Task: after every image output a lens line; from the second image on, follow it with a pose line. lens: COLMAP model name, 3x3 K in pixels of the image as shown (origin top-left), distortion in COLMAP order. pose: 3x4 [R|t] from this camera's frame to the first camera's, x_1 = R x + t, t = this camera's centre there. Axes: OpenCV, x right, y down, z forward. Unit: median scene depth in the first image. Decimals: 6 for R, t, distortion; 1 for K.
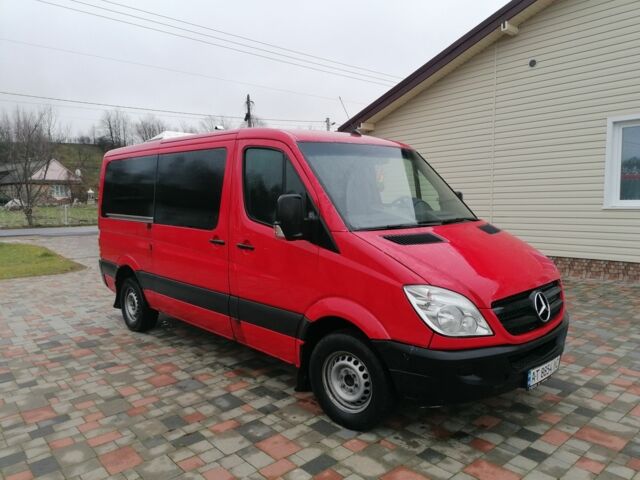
lens RADIAL K [[476.9, 0, 318.0], [0, 476.9, 240.1], [0, 0, 1]] dist [0.056145, -0.036423]
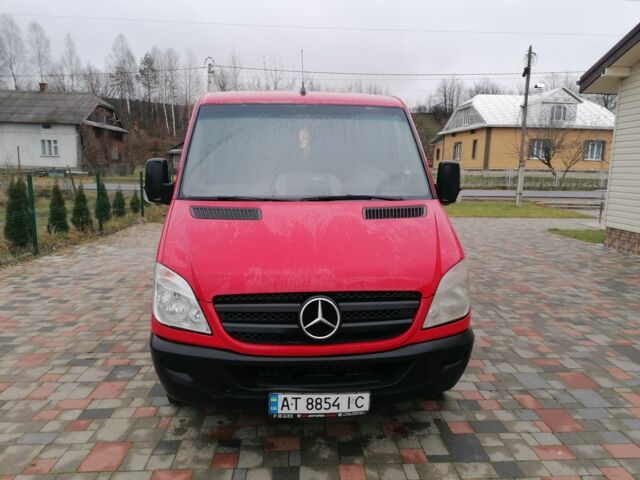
lens RADIAL K [[476.9, 0, 323.3], [0, 476.9, 239.4], [0, 0, 1]] dist [0.056145, -0.036423]
pose [[0.779662, 0.119481, -0.614696, 0.864743], [-0.077858, 0.992508, 0.094165, -0.049729], [0.621342, -0.025558, 0.783123, 0.414172]]
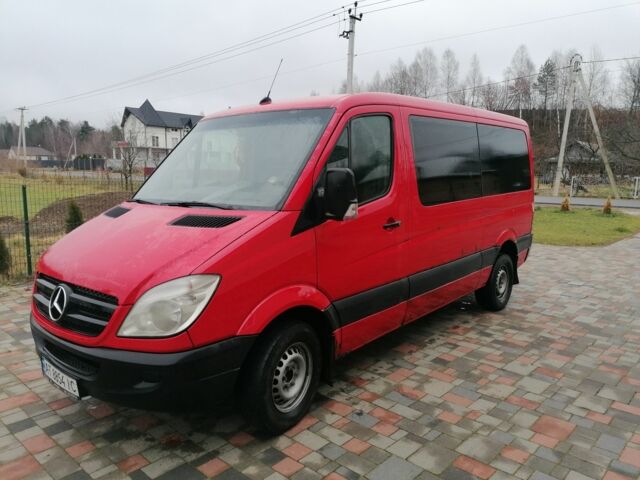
lens RADIAL K [[476.9, 0, 323.7], [0, 476.9, 241.5], [0, 0, 1]] dist [0.056145, -0.036423]
pose [[0.109913, 0.162021, -0.980647, 1.283188], [-0.098987, 0.983504, 0.151399, -0.140550], [0.989000, 0.080430, 0.124138, 1.292047]]
